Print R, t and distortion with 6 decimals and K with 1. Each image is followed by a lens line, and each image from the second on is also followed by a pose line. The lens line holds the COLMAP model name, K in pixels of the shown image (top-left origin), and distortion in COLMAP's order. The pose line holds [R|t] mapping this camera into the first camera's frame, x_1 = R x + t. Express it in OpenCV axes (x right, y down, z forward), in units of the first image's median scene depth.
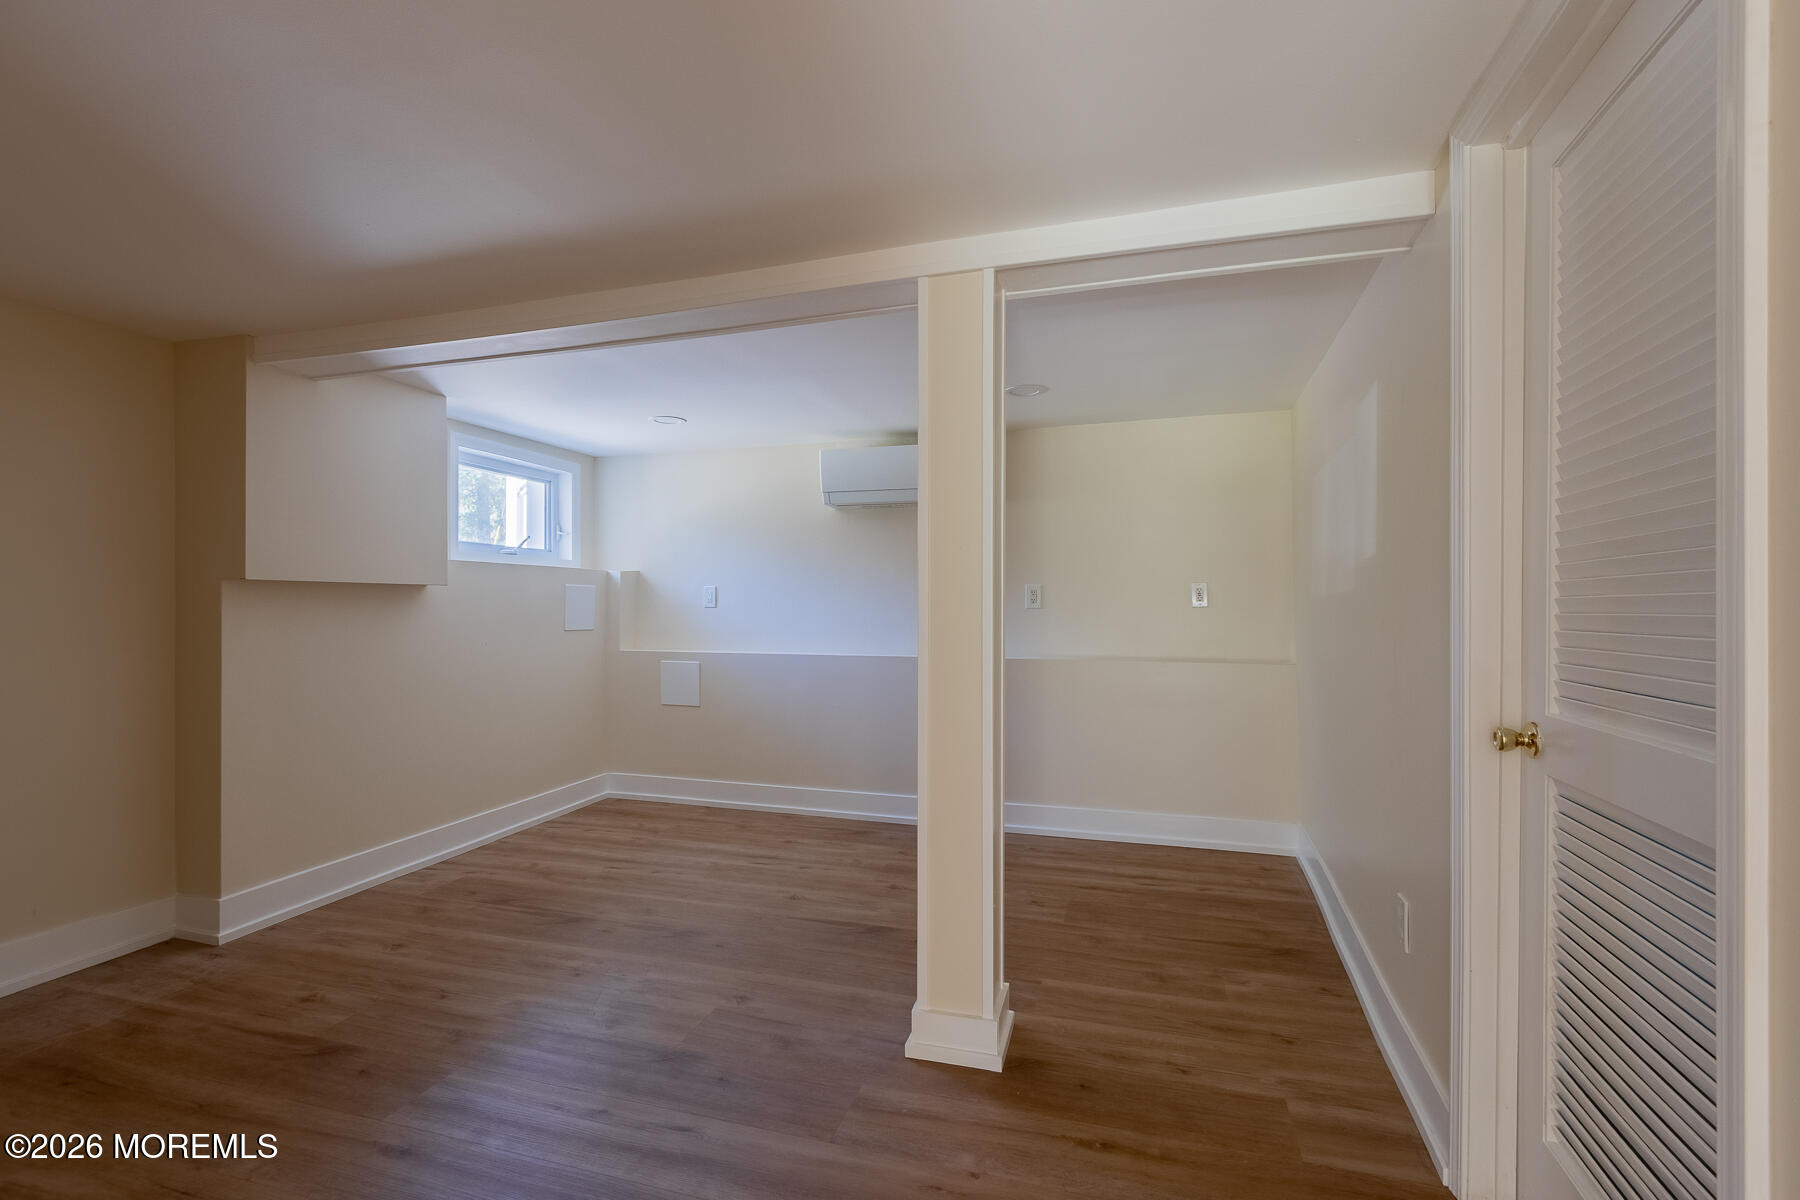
lens RADIAL K [[830.1, 0, 904.8], [0, 830.1, 599.5], [0, 0, 1]] dist [0.009939, -0.002382]
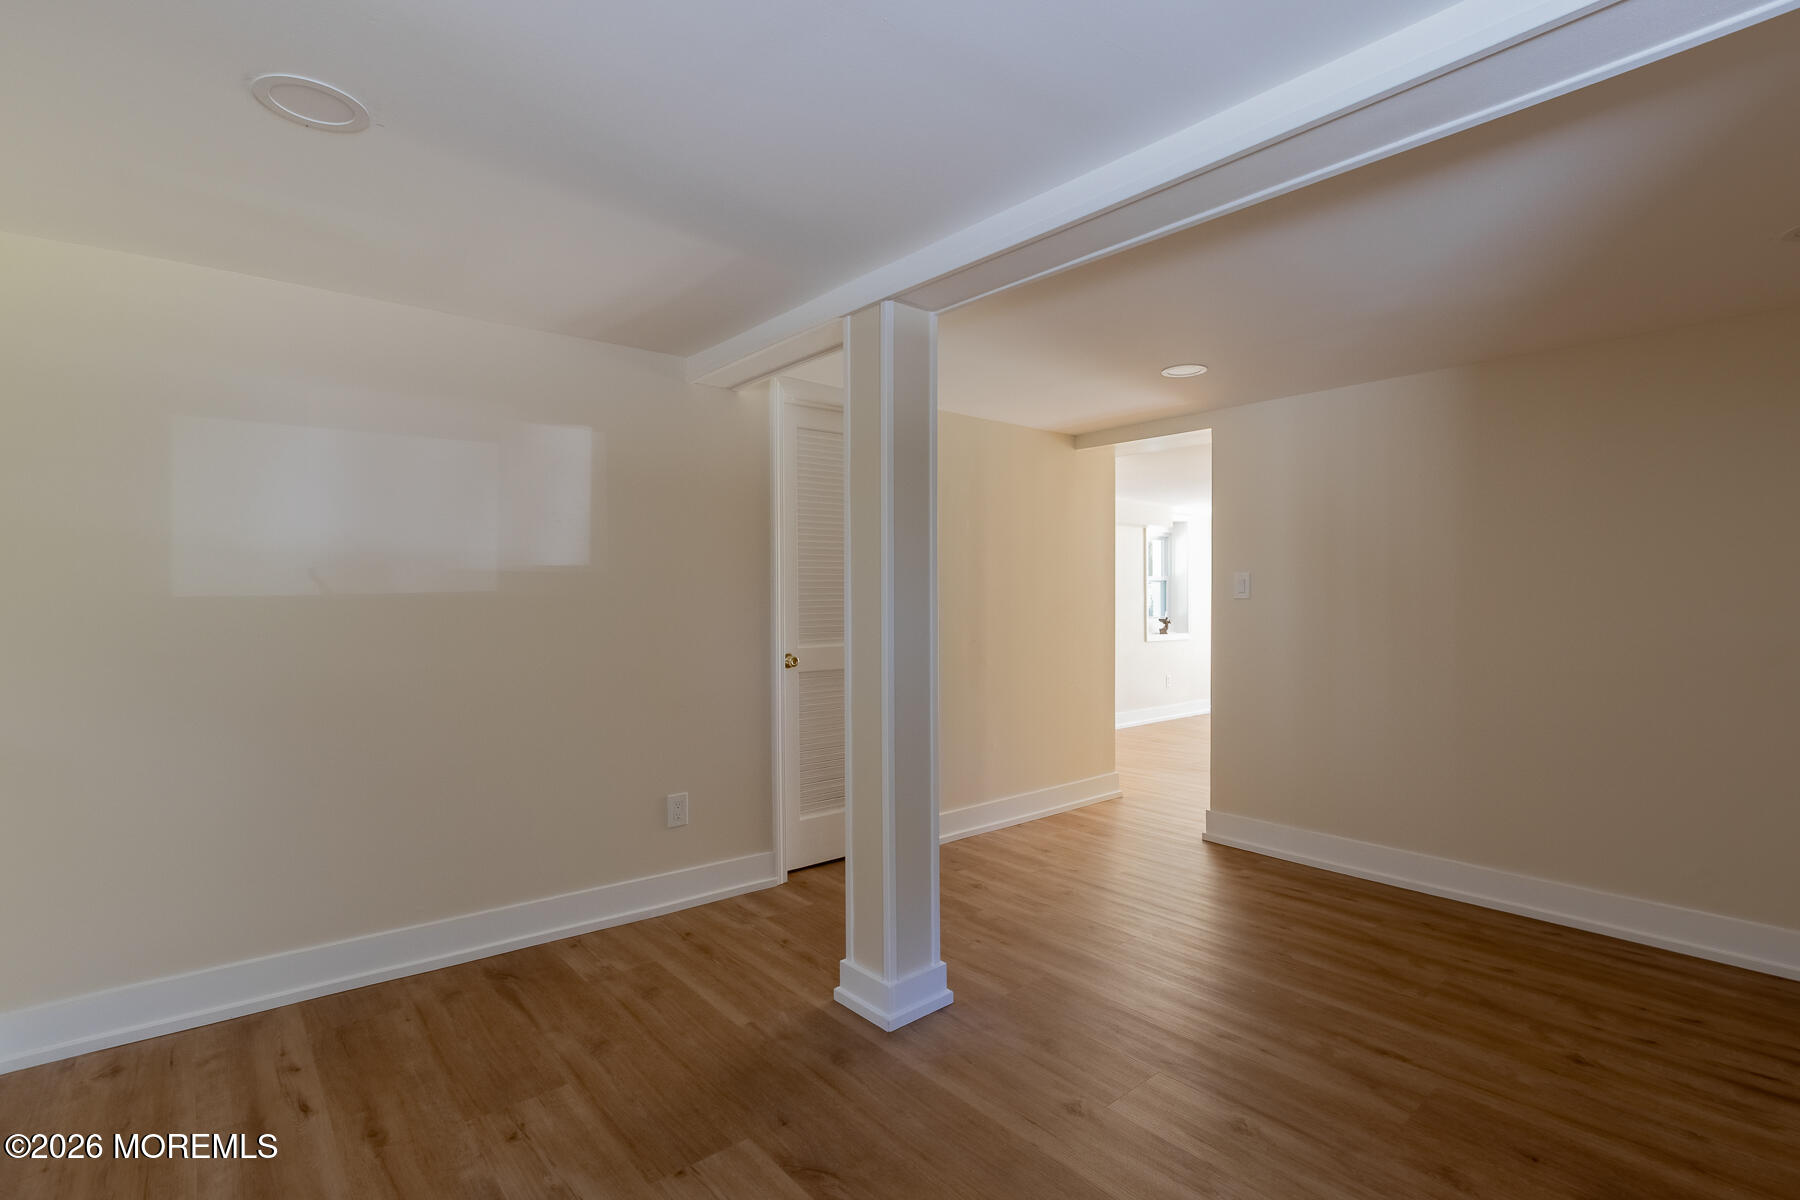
lens RADIAL K [[830.1, 0, 898.8], [0, 830.1, 602.2], [0, 0, 1]] dist [0.009939, -0.002382]
pose [[-0.842031, -0.001387, 0.539427, -0.472662], [-0.001346, 0.999999, 0.000471, 0.003903], [-0.539427, -0.000329, -0.842032, 1.722793]]
